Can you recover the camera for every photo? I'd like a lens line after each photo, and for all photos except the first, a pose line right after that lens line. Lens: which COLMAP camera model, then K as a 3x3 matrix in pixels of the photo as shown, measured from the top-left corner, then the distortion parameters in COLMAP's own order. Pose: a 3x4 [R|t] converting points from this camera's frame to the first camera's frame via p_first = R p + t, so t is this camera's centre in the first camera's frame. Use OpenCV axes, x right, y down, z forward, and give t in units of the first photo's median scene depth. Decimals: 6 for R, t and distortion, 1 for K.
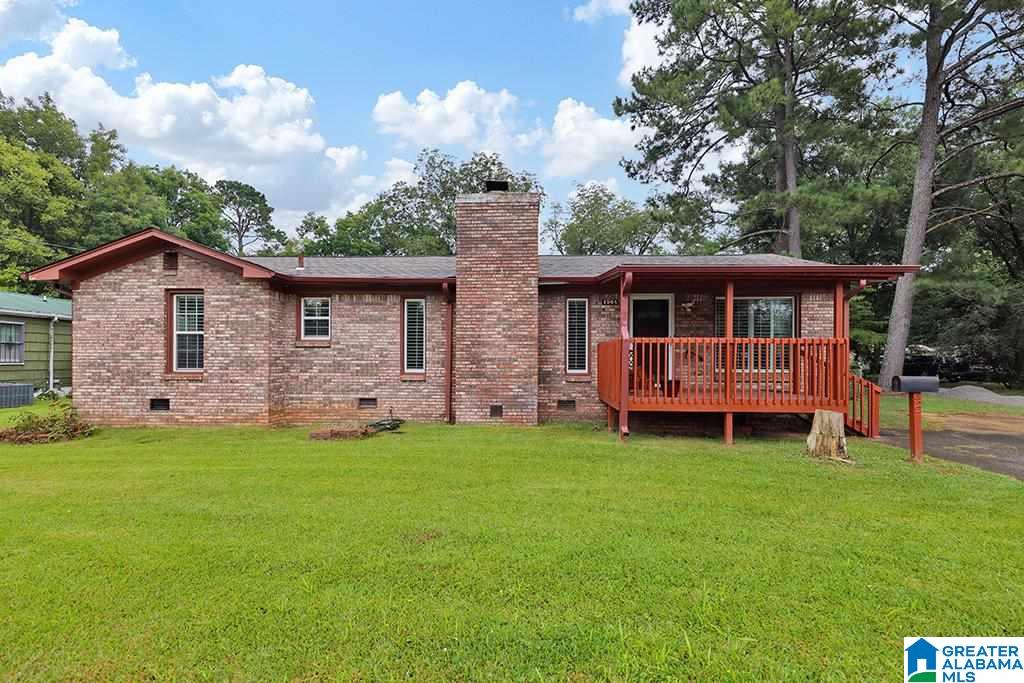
lens RADIAL K [[445.1, 0, 514.7], [0, 445.1, 354.4], [0, 0, 1]] dist [0.000771, -0.000327]
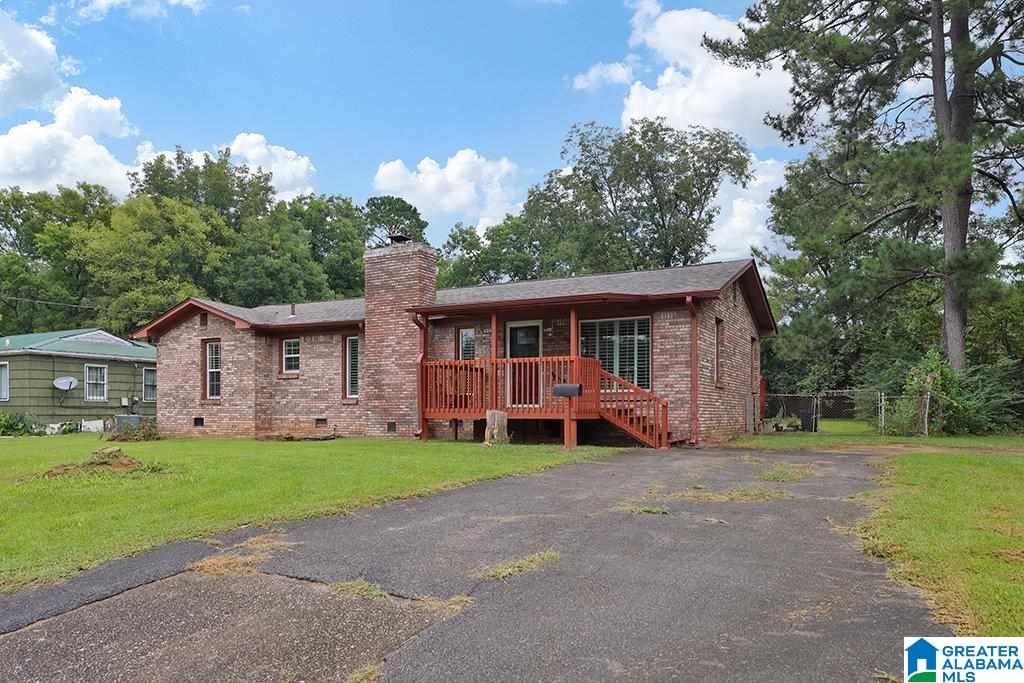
lens RADIAL K [[700.0, 0, 514.7], [0, 700.0, 401.4], [0, 0, 1]] dist [0.001350, 0.002046]
pose [[0.899879, -0.011161, -0.435997, 1.052749], [0.009008, 0.999935, -0.007007, 0.071743], [0.436047, 0.002378, 0.899921, -0.546493]]
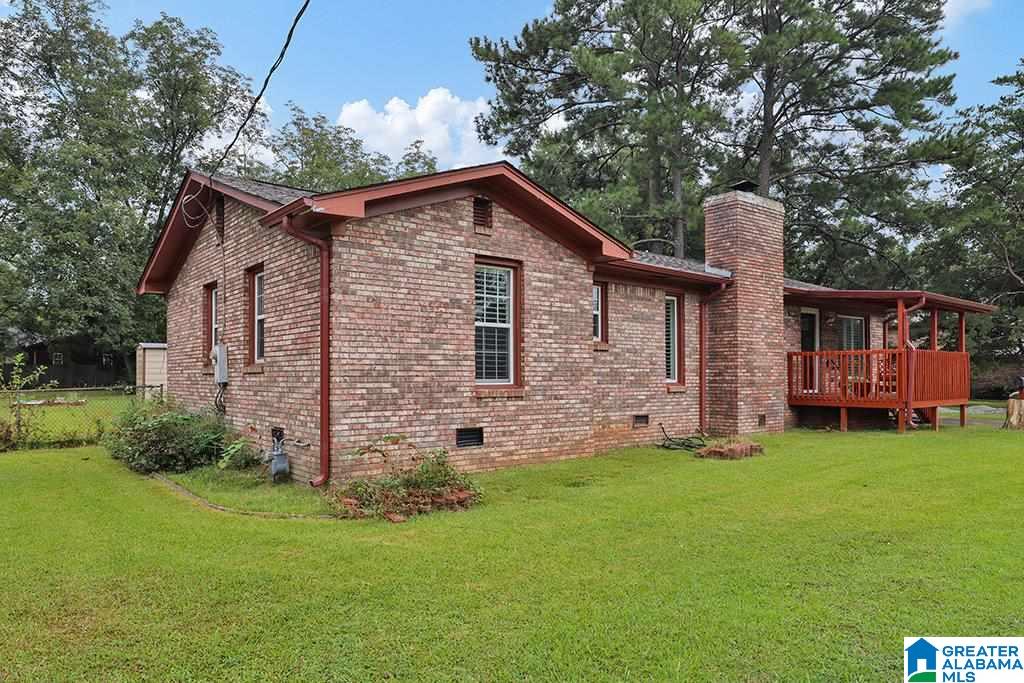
lens RADIAL K [[662.8, 0, 512.2], [0, 662.8, 358.9], [0, 0, 1]] dist [-0.000746, -0.000142]
pose [[0.757451, 0.011982, 0.652782, -1.353809], [-0.002551, 0.999878, -0.015393, 0.016098], [-0.652887, 0.009994, 0.757389, 0.250093]]
